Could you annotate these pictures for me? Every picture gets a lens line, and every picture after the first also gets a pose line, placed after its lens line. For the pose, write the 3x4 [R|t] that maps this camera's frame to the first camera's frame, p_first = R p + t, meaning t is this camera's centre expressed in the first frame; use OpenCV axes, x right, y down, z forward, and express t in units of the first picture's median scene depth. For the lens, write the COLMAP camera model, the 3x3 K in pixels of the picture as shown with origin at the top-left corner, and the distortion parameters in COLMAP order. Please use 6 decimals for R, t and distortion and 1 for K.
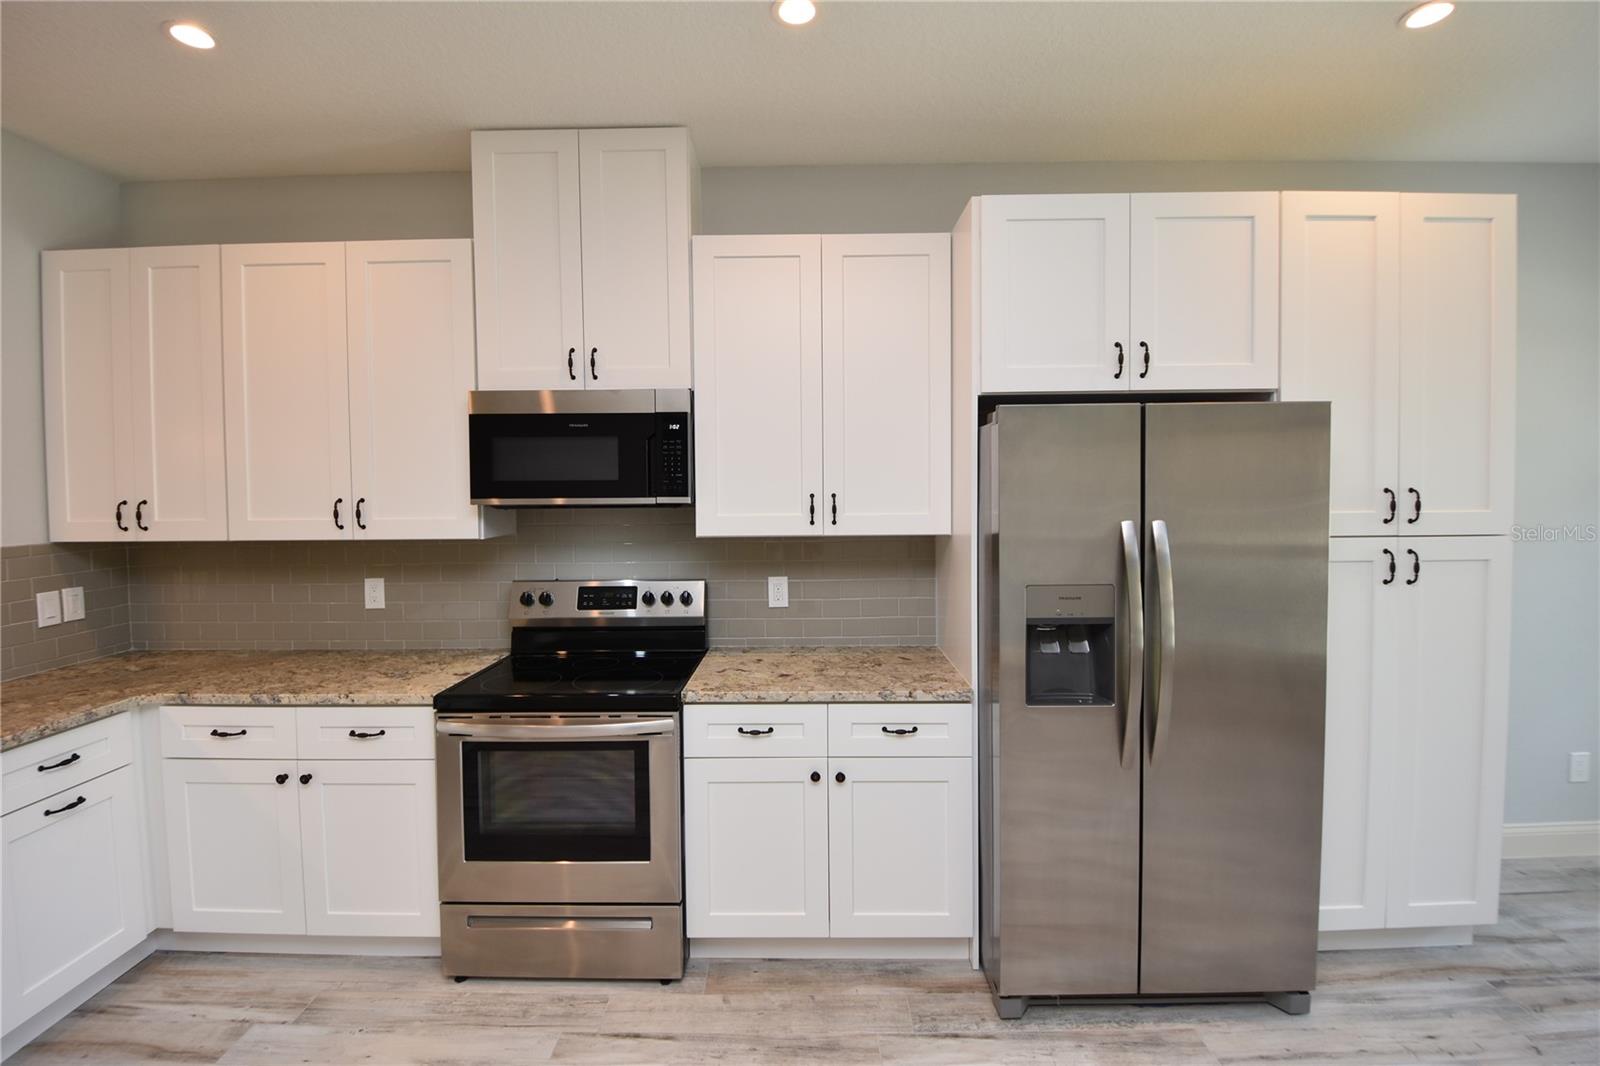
lens RADIAL K [[702.4, 0, 795.1], [0, 702.4, 512.3], [0, 0, 1]] dist [0.009452, -0.020225]
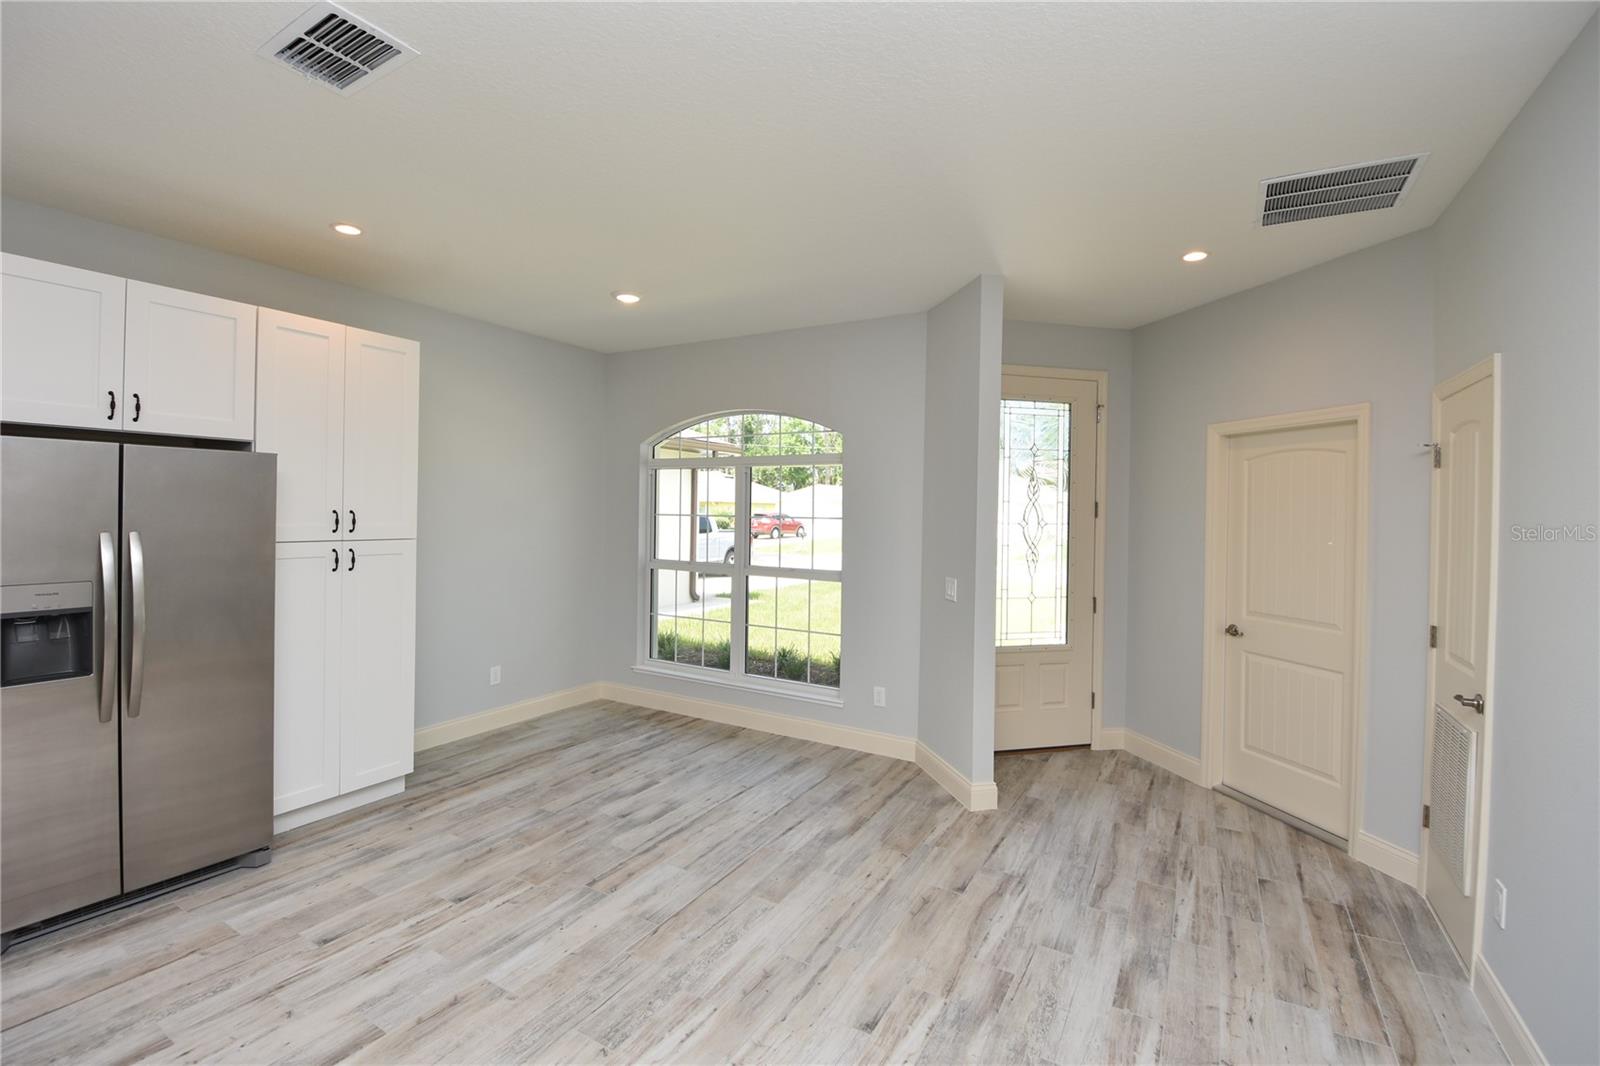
lens RADIAL K [[702.4, 0, 795.1], [0, 702.4, 512.3], [0, 0, 1]] dist [0.009452, -0.020225]
pose [[0.498908, 0.015131, 0.866523, -0.006166], [0.005985, 0.999764, -0.020903, 0.009043], [-0.866634, 0.015615, 0.498699, -0.670014]]
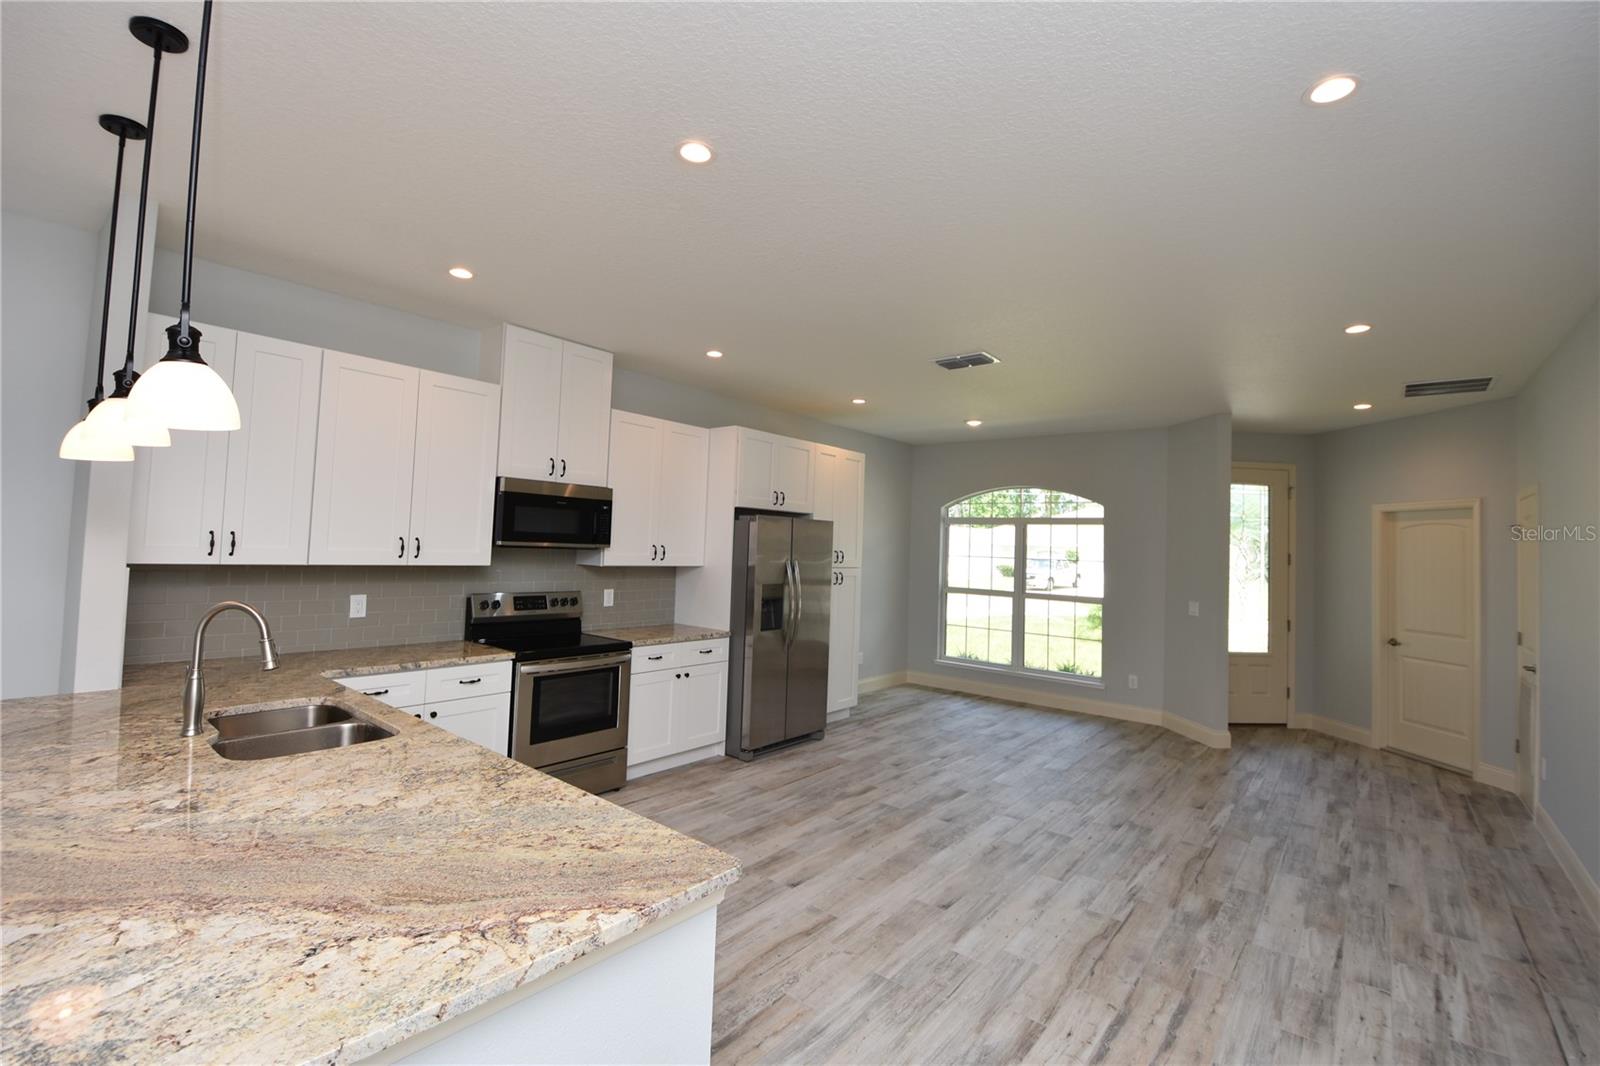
lens RADIAL K [[702.4, 0, 795.1], [0, 702.4, 512.3], [0, 0, 1]] dist [0.009452, -0.020225]
pose [[0.627724, 0.070287, 0.775256, -1.447275], [-0.018425, 0.996978, -0.075470, 0.028182], [-0.778218, 0.033090, 0.627122, -0.652096]]
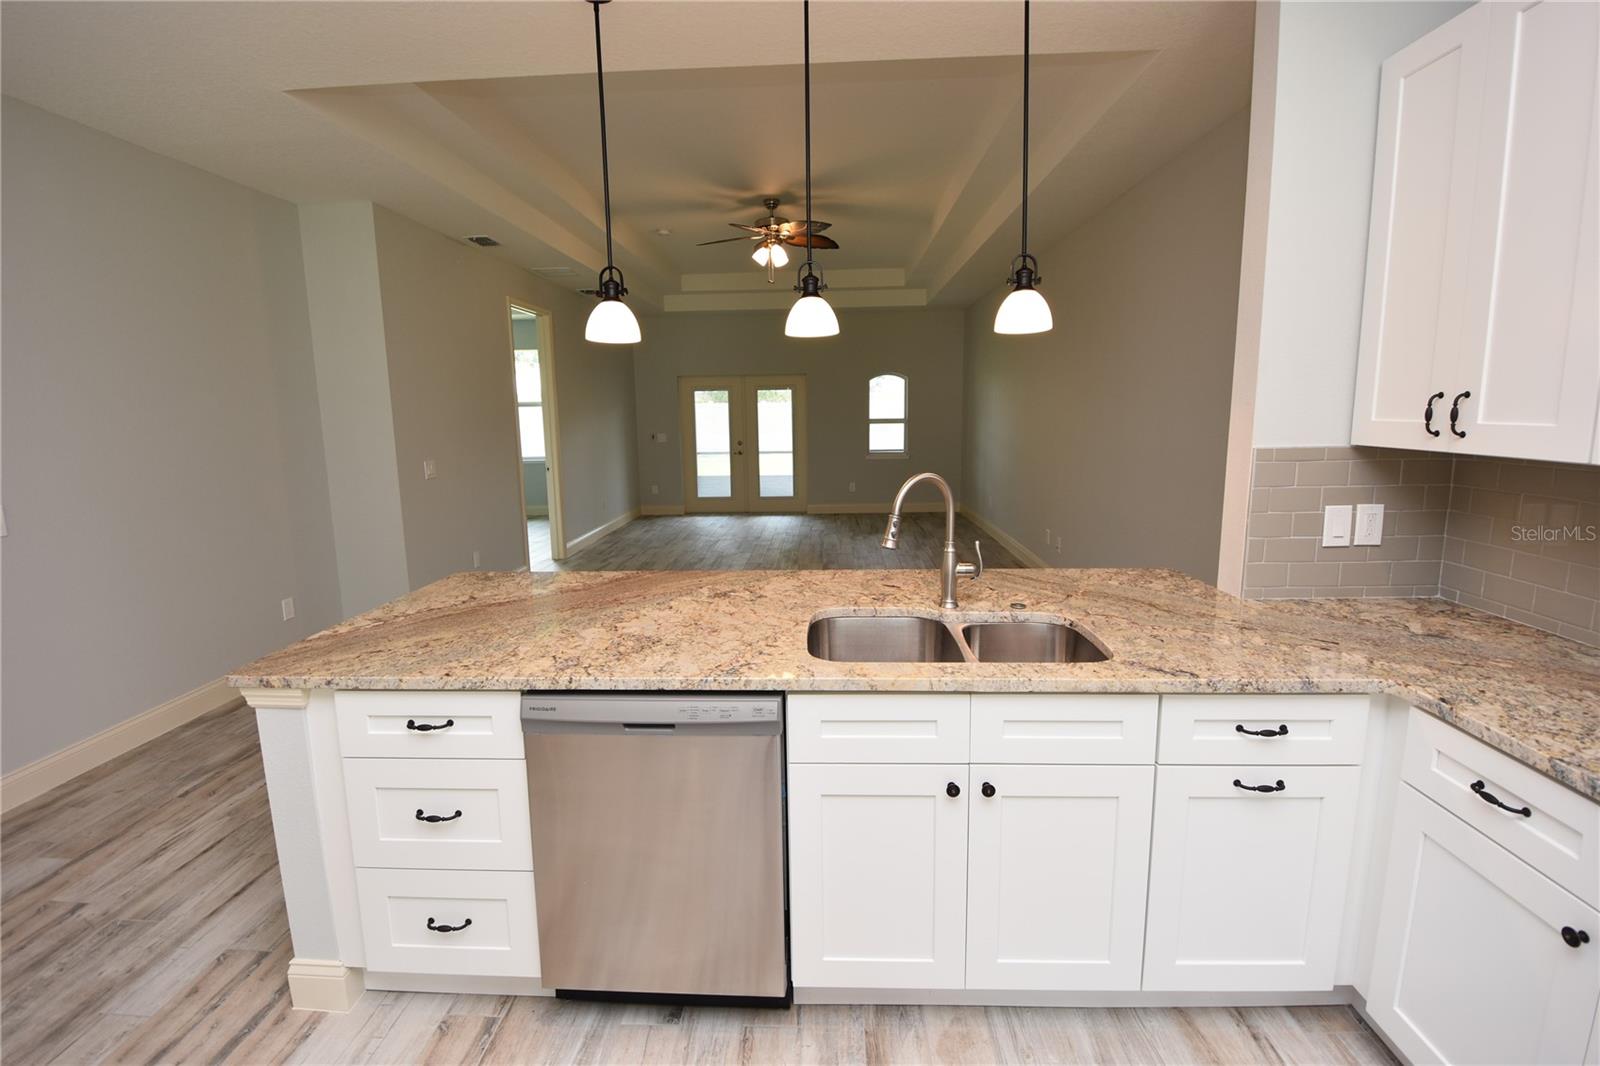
lens RADIAL K [[702.4, 0, 795.1], [0, 702.4, 512.3], [0, 0, 1]] dist [0.009452, -0.020225]
pose [[-0.039312, 0.158769, -0.986533, -0.265349], [-0.015712, 0.987076, 0.159482, 0.000582], [0.999103, 0.021770, -0.036309, 0.436351]]
